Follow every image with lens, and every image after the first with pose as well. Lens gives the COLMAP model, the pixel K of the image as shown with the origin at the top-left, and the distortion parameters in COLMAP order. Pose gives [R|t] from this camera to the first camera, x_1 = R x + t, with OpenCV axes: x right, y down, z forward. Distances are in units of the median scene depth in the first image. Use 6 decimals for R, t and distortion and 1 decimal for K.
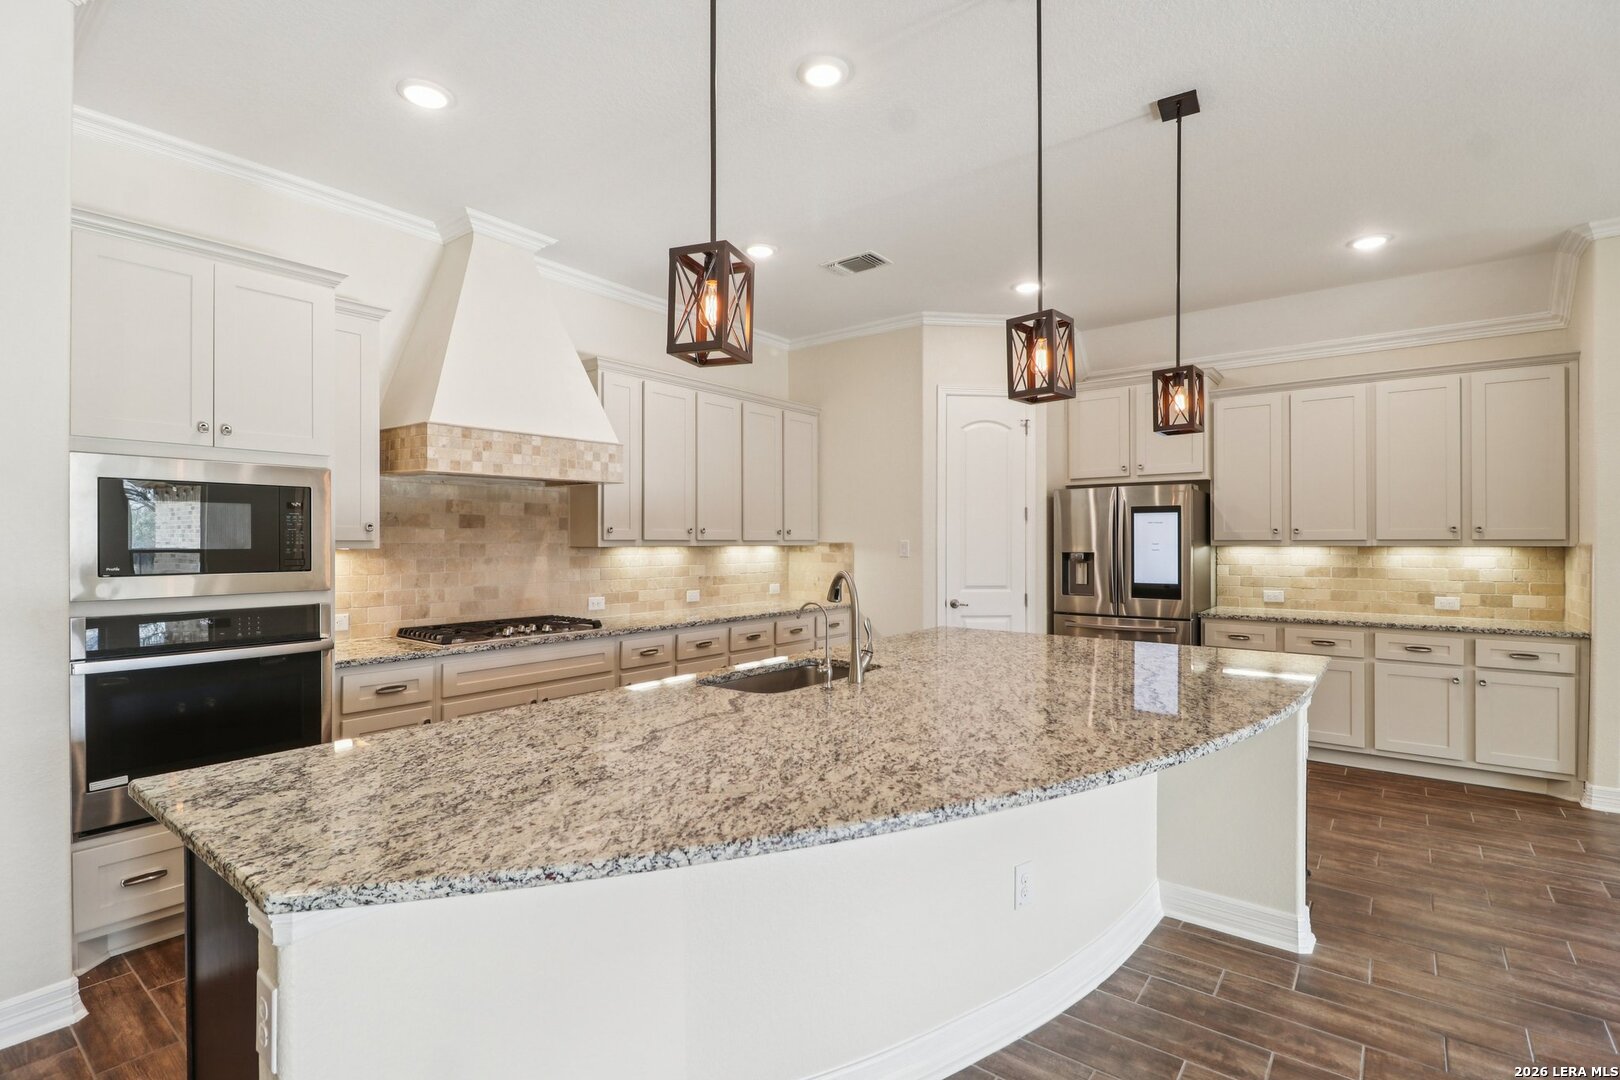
lens RADIAL K [[758.8, 0, 810.2], [0, 758.8, 542.1], [0, 0, 1]] dist [0.005058, -0.005073]
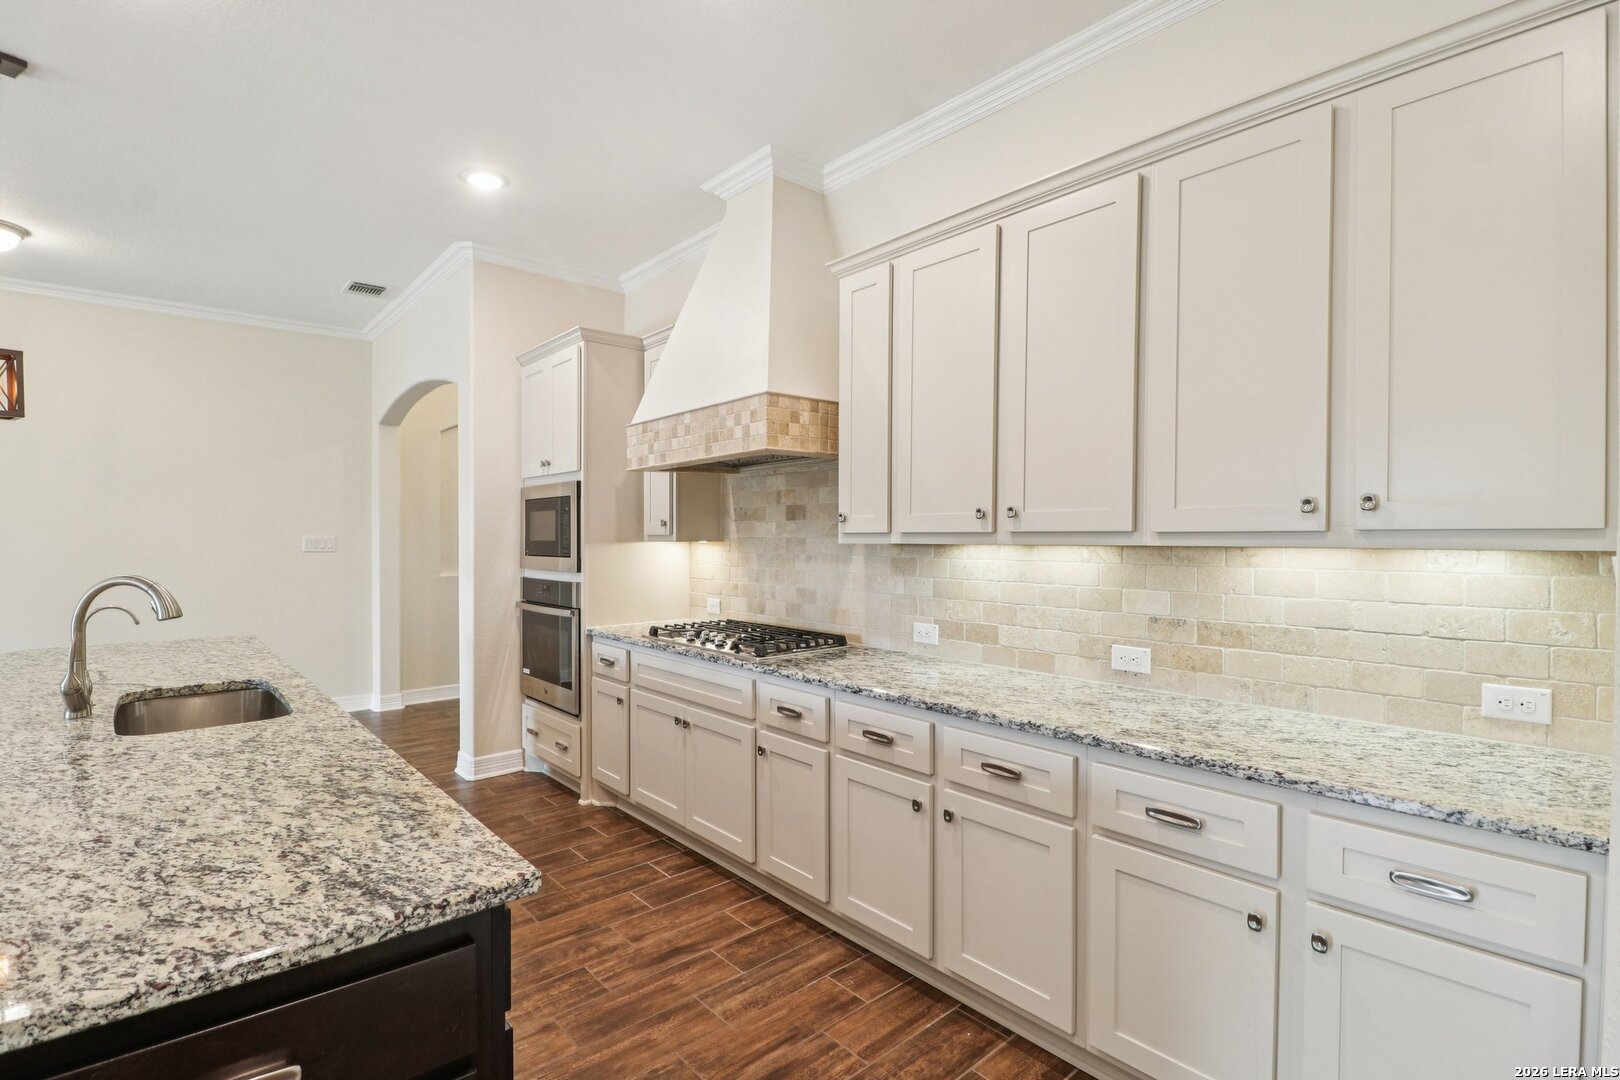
lens RADIAL K [[758.8, 0, 806.4], [0, 758.8, 544.3], [0, 0, 1]] dist [0.005058, -0.005073]
pose [[-0.187940, 0.011523, -0.982113, 0.349773], [-0.001119, 0.999928, 0.011946, -0.001048], [0.982180, 0.003344, -0.187914, 0.988905]]
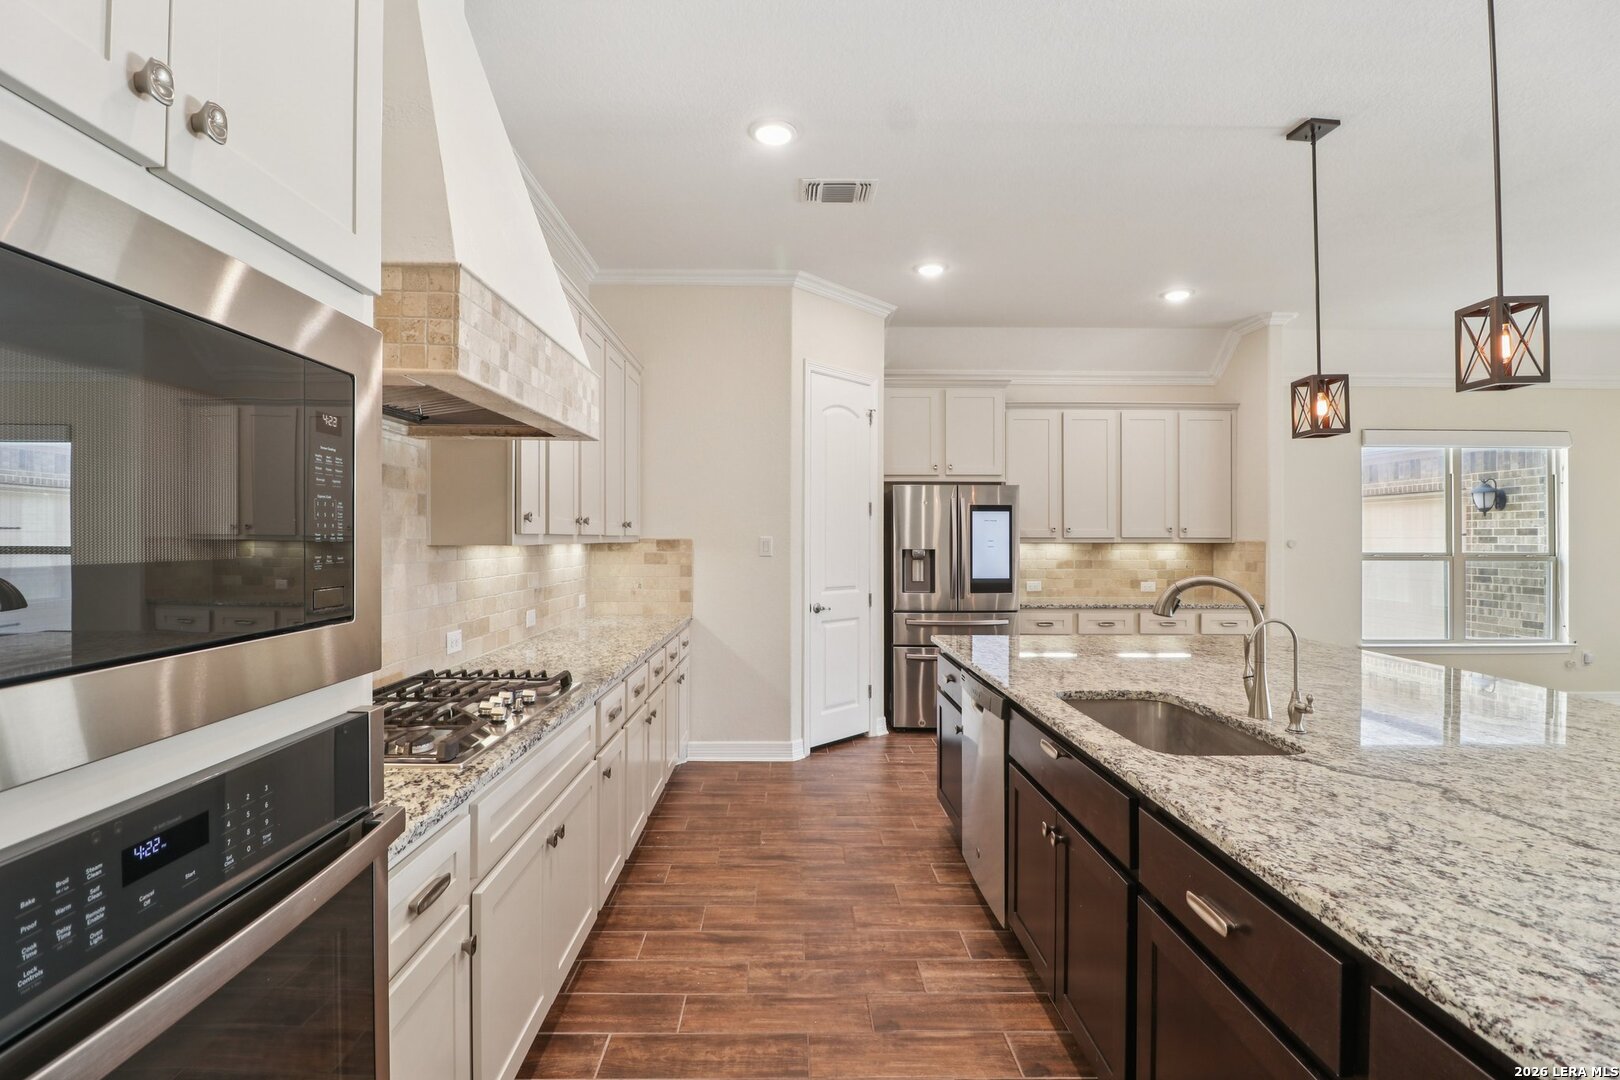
lens RADIAL K [[758.8, 0, 807.4], [0, 758.8, 540.7], [0, 0, 1]] dist [0.005058, -0.005073]
pose [[0.777885, 0.000366, 0.628407, -0.424974], [-0.001528, 0.999998, 0.001310, 0.001235], [-0.628405, -0.001979, 0.777884, 0.358759]]
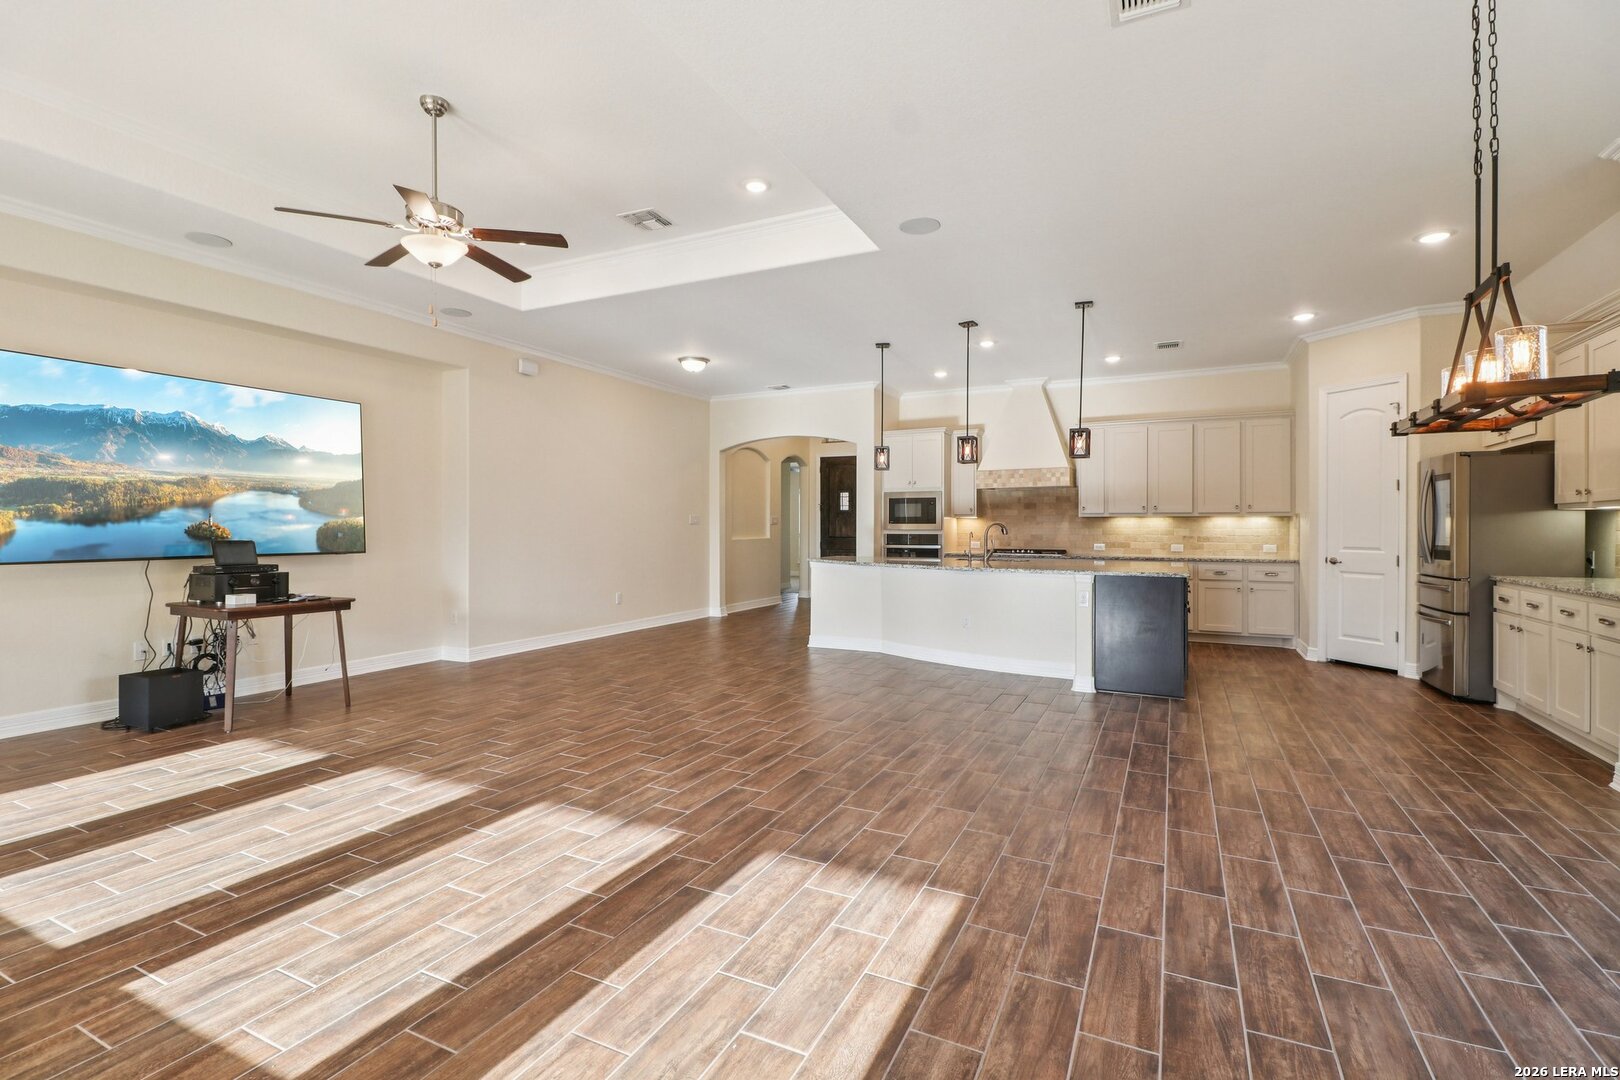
lens RADIAL K [[758.8, 0, 784.8], [0, 758.8, 526.3], [0, 0, 1]] dist [0.005058, -0.005073]
pose [[0.184359, -0.001766, -0.982857, 1.405673], [-0.003334, 0.999992, -0.002422, 0.034772], [0.982853, 0.003724, 0.184352, -0.126515]]
